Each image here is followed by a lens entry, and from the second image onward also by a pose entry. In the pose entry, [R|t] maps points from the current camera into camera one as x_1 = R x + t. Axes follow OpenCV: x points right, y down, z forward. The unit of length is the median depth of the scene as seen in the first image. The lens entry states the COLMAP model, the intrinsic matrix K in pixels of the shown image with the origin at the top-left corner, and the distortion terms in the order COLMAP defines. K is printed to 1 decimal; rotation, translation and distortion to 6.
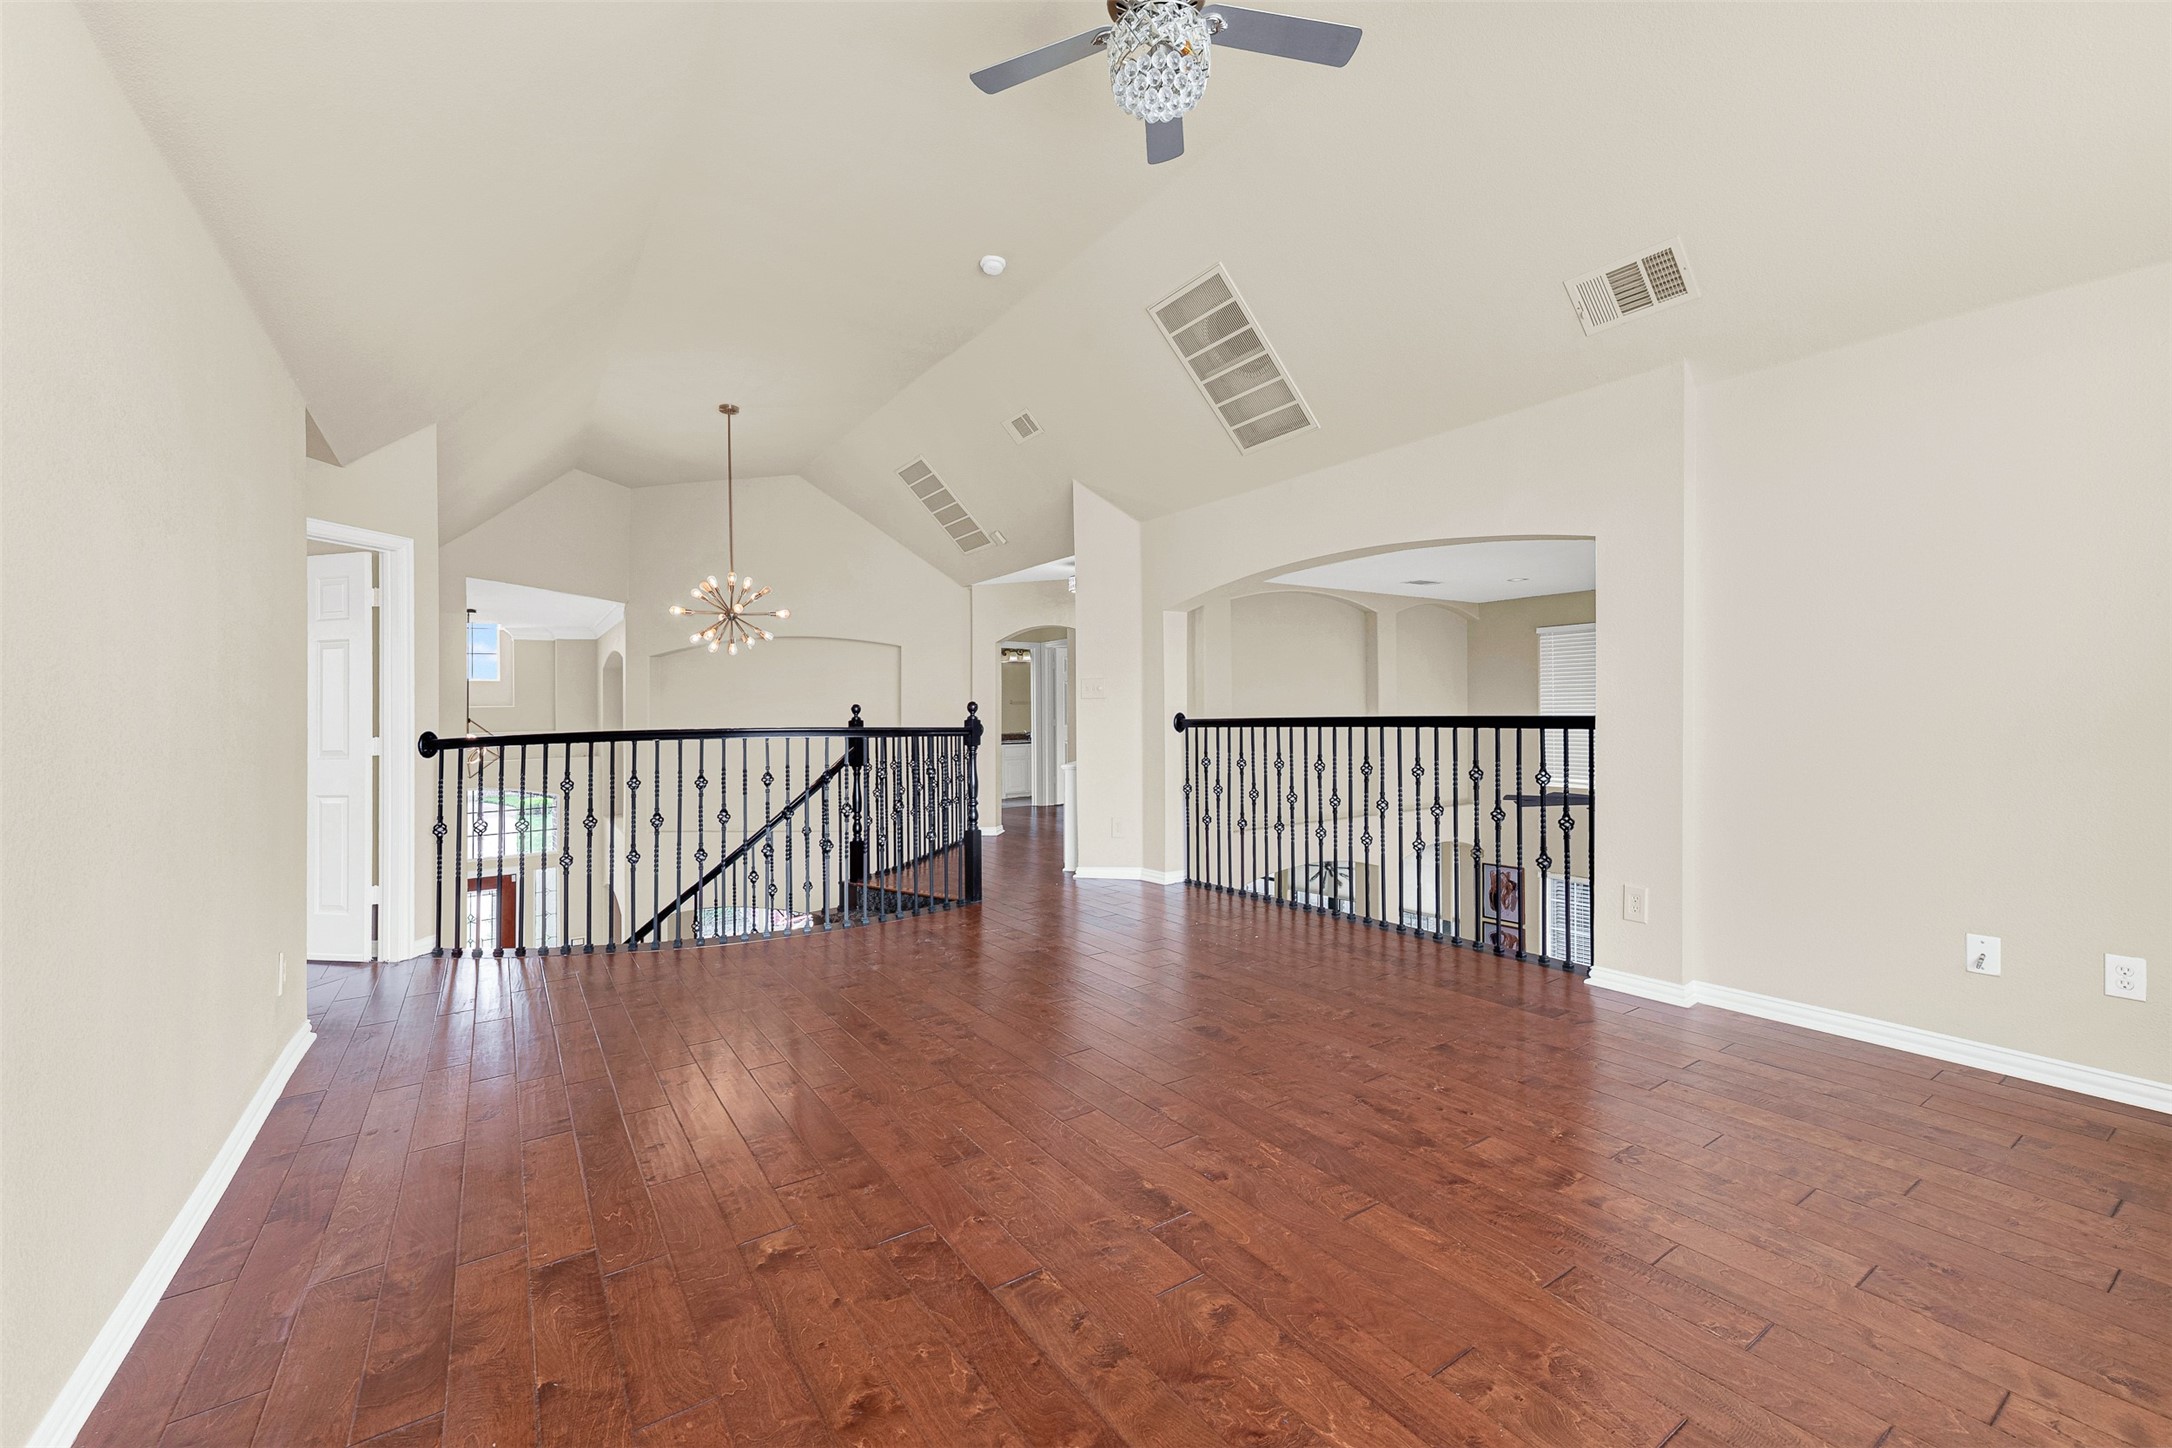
lens RADIAL K [[890.7, 0, 1096.5], [0, 890.7, 721.4], [0, 0, 1]] dist [-0.000782, -0.000201]
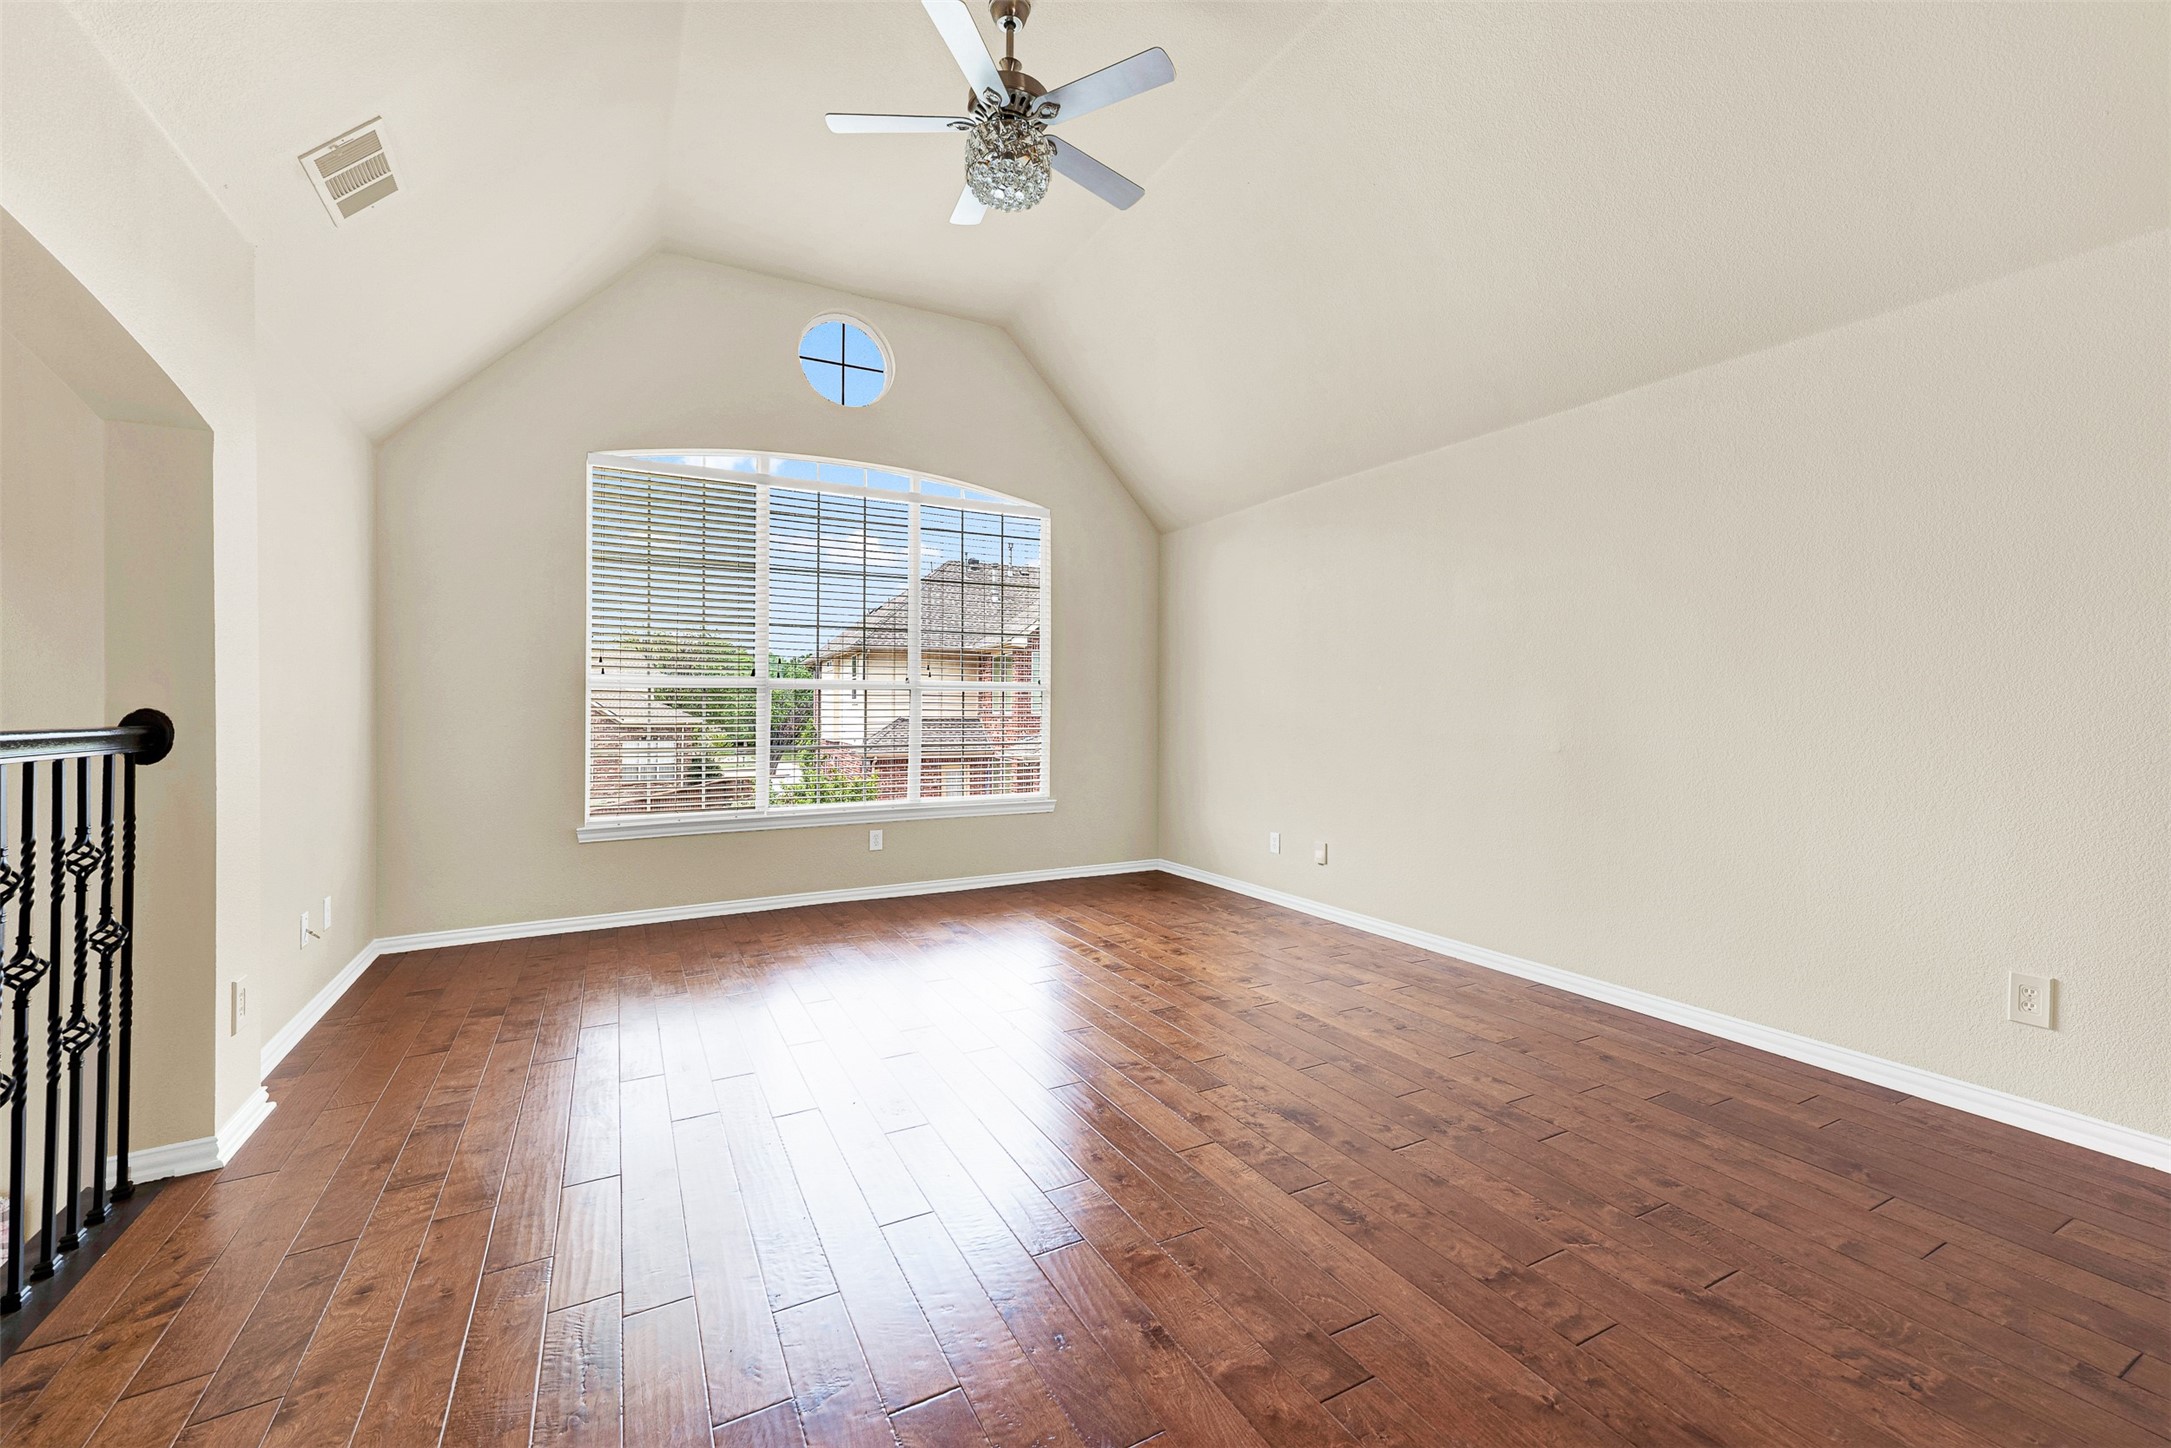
lens RADIAL K [[890.3, 0, 1096.0], [0, 890.3, 721.4], [0, 0, 1]] dist [-0.000782, -0.000201]
pose [[-0.994961, 0.009376, 0.099826, -0.182065], [0.011318, 0.999757, 0.018907, -0.007688], [-0.099625, 0.019942, -0.994825, 2.364107]]
